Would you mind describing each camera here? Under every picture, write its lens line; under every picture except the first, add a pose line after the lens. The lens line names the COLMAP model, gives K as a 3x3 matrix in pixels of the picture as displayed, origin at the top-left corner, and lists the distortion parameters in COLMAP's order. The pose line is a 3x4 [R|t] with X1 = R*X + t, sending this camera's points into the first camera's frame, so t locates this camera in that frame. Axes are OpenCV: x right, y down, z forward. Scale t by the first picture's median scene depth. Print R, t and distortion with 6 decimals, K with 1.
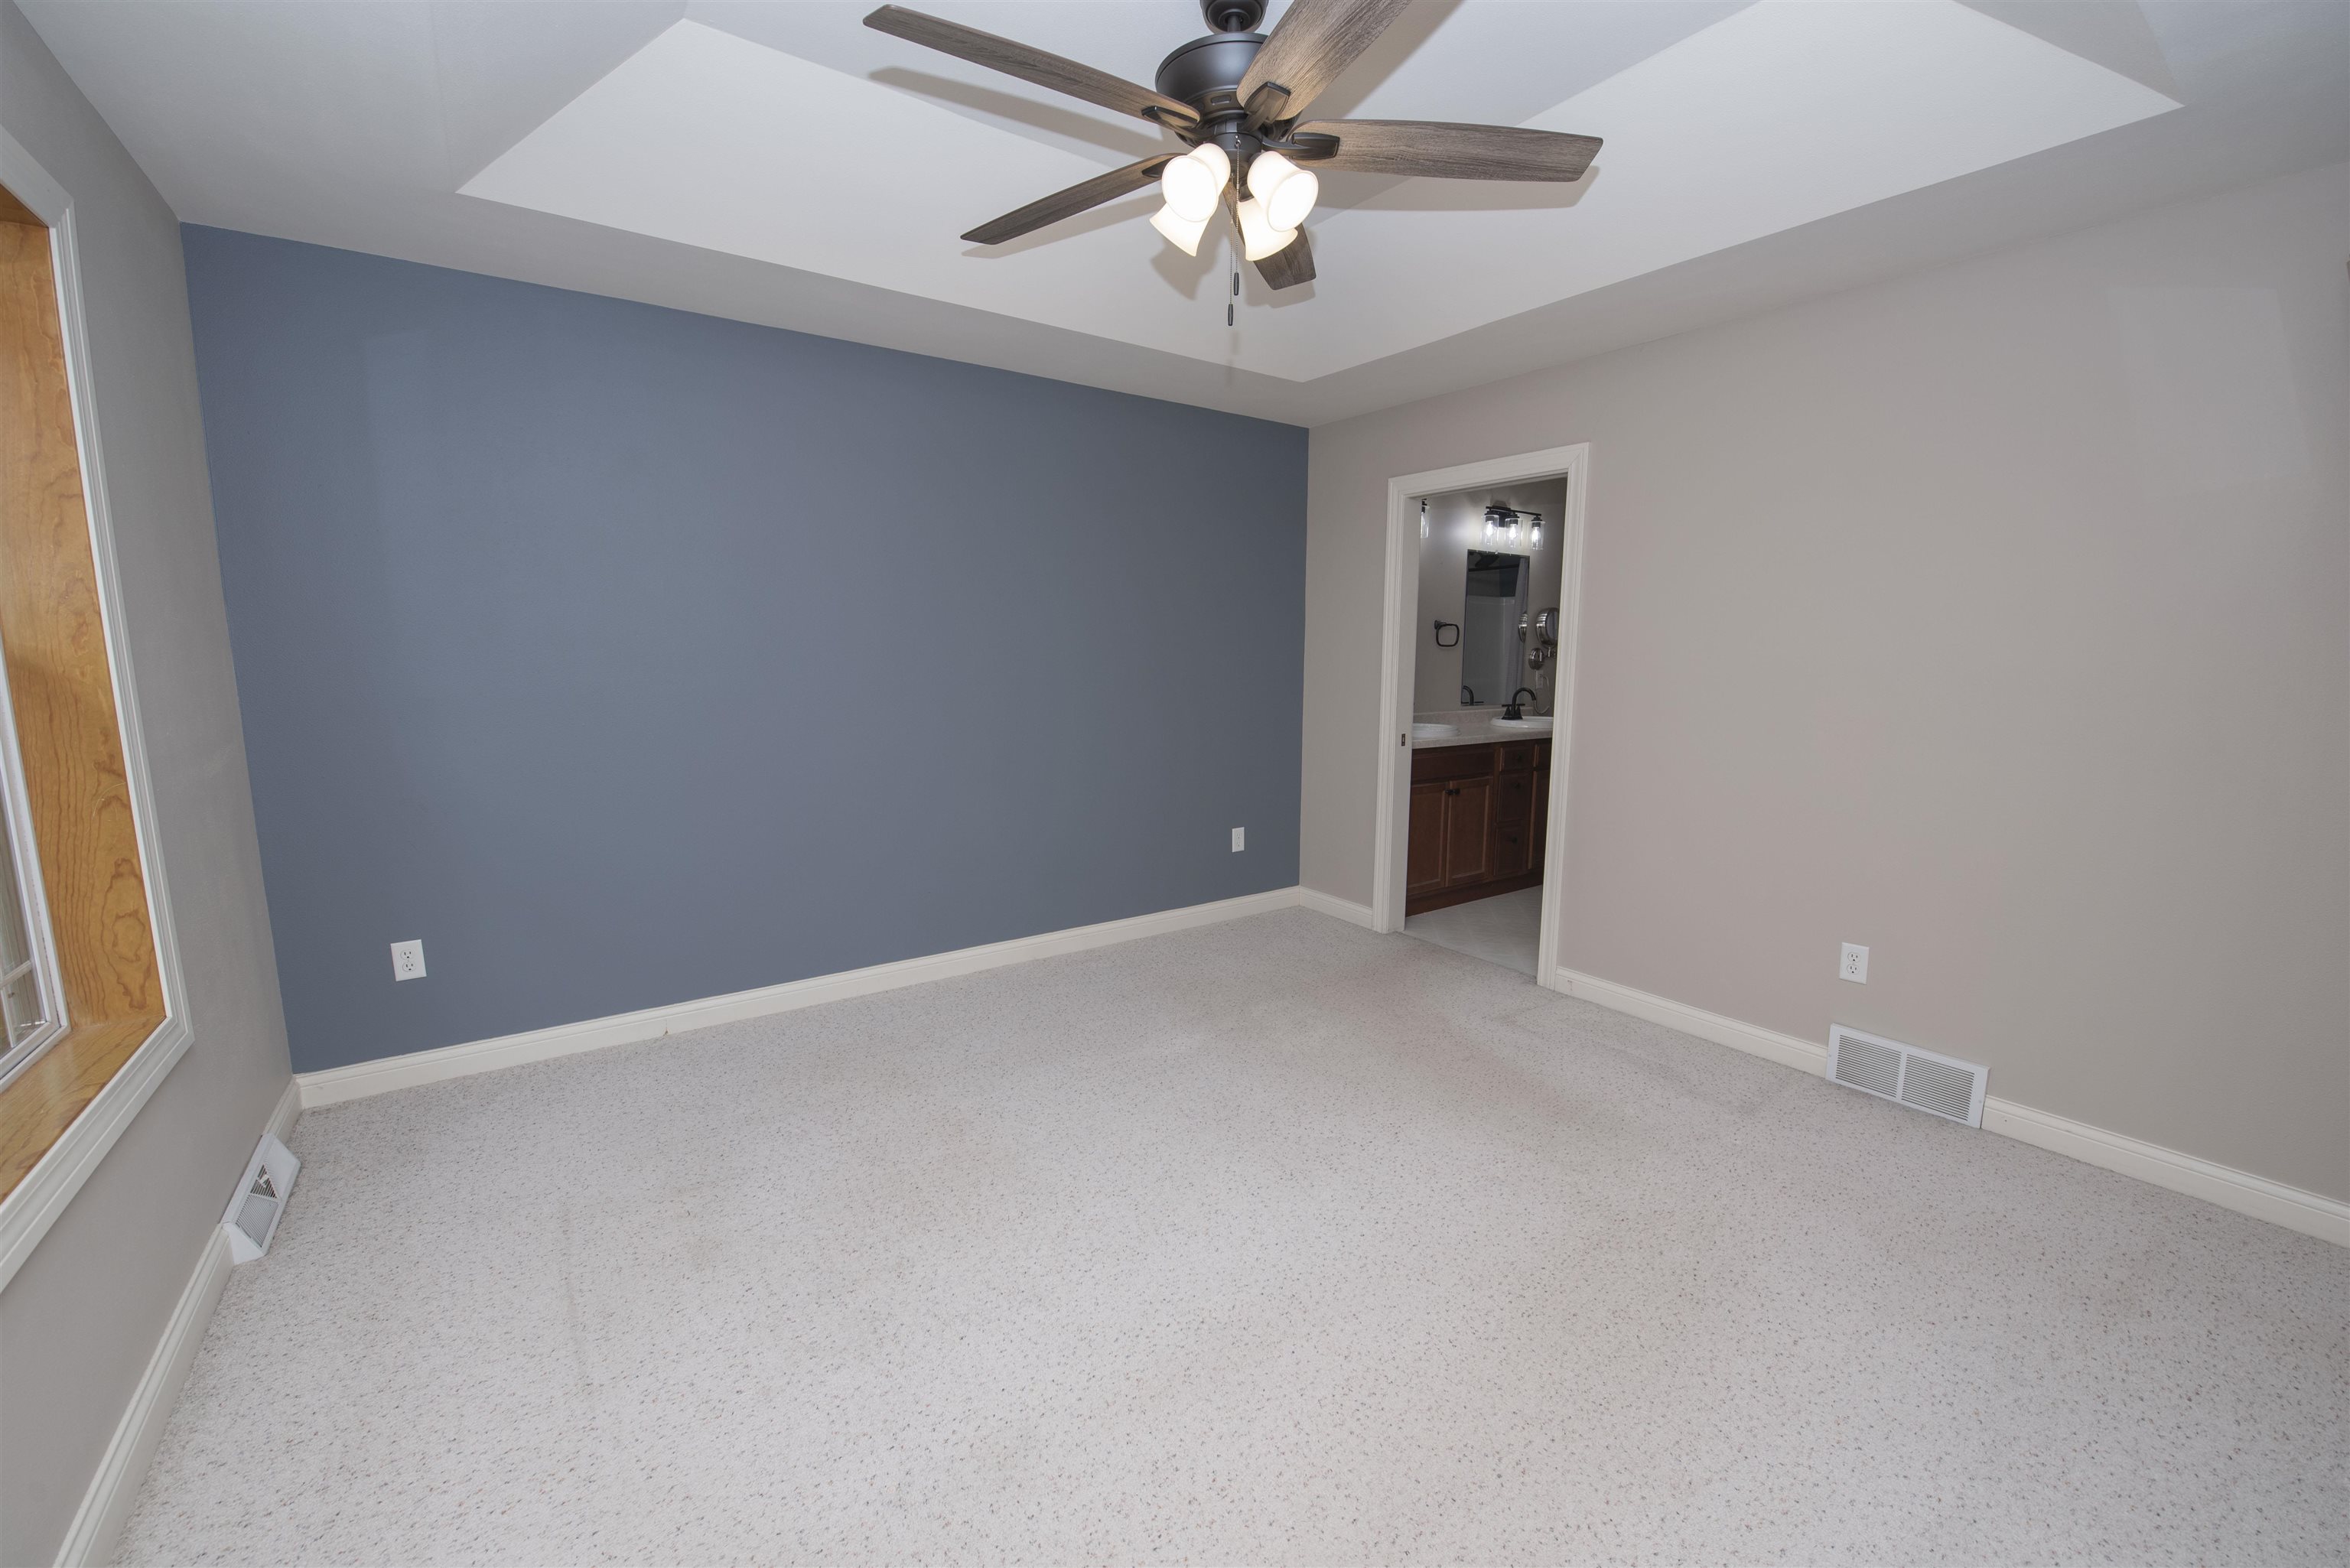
lens RADIAL K [[937.3, 0, 1174.7], [0, 937.3, 790.3], [0, 0, 1]] dist [-0.016205, -0.001326]
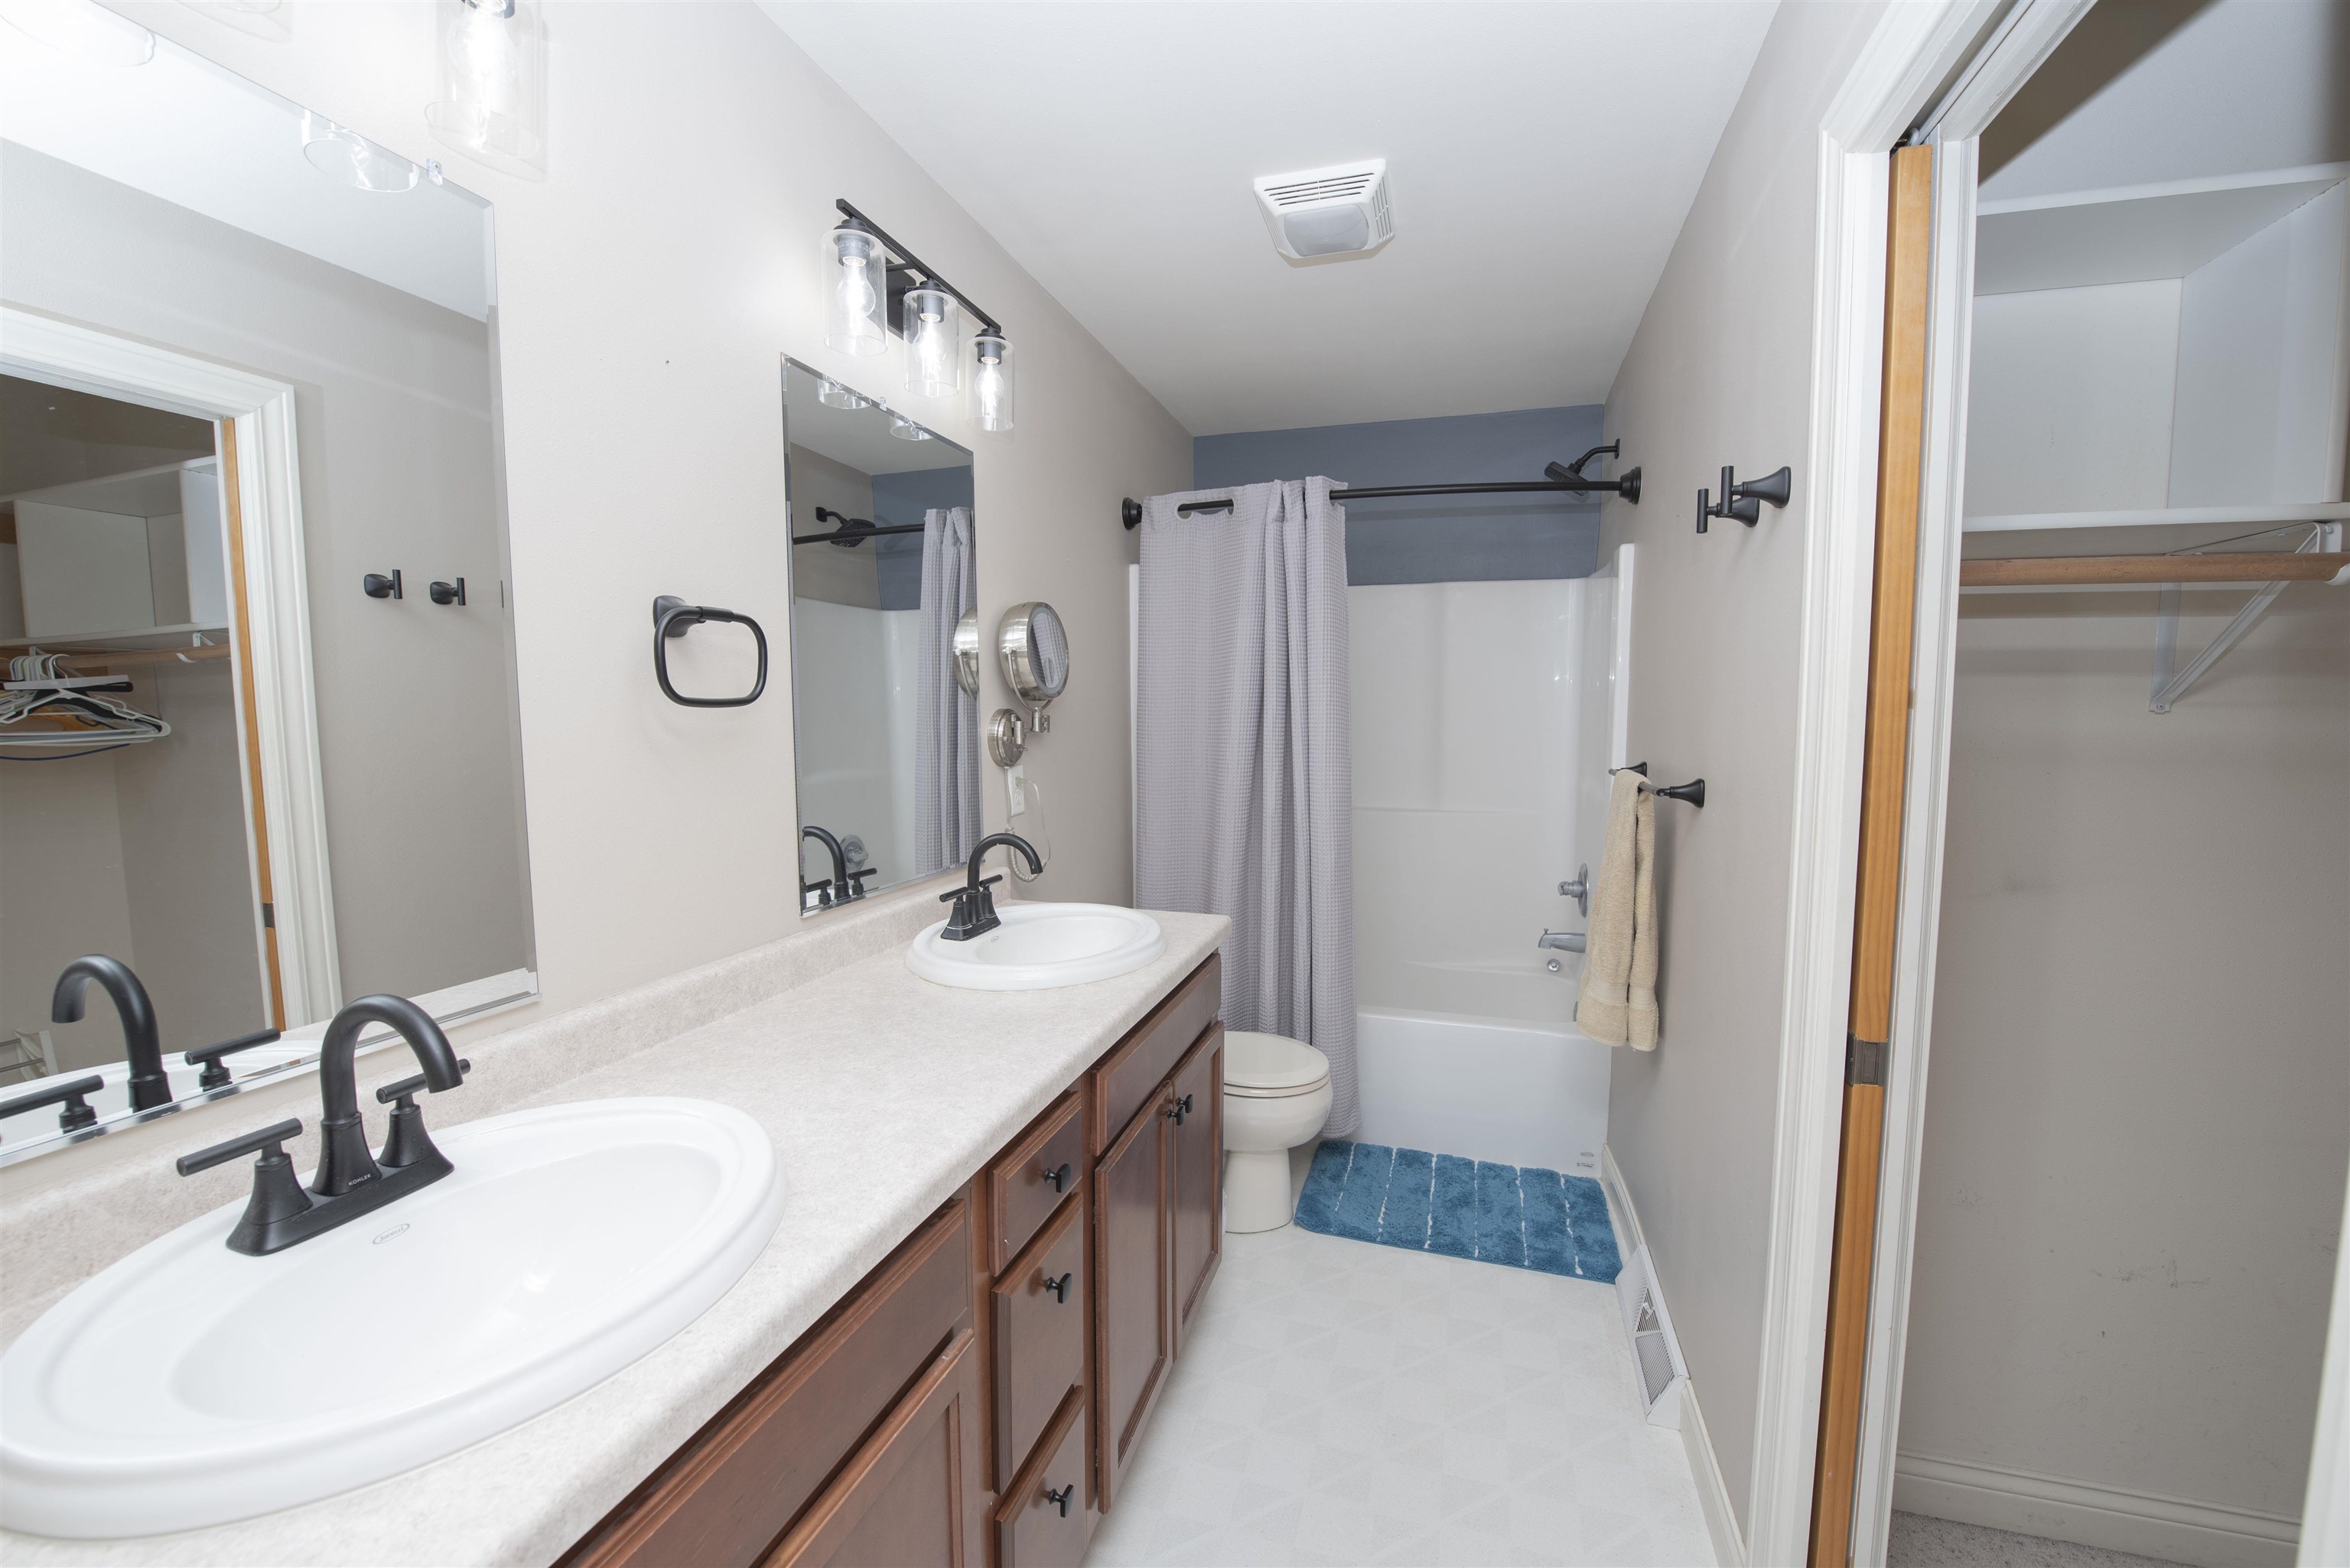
lens RADIAL K [[937.3, 0, 1195.8], [0, 937.3, 780.7], [0, 0, 1]] dist [-0.016205, -0.001326]
pose [[0.789973, -0.042375, 0.611675, 0.221642], [0.086611, 0.995318, -0.042904, -0.102454], [-0.606993, 0.086871, 0.789945, 0.671478]]
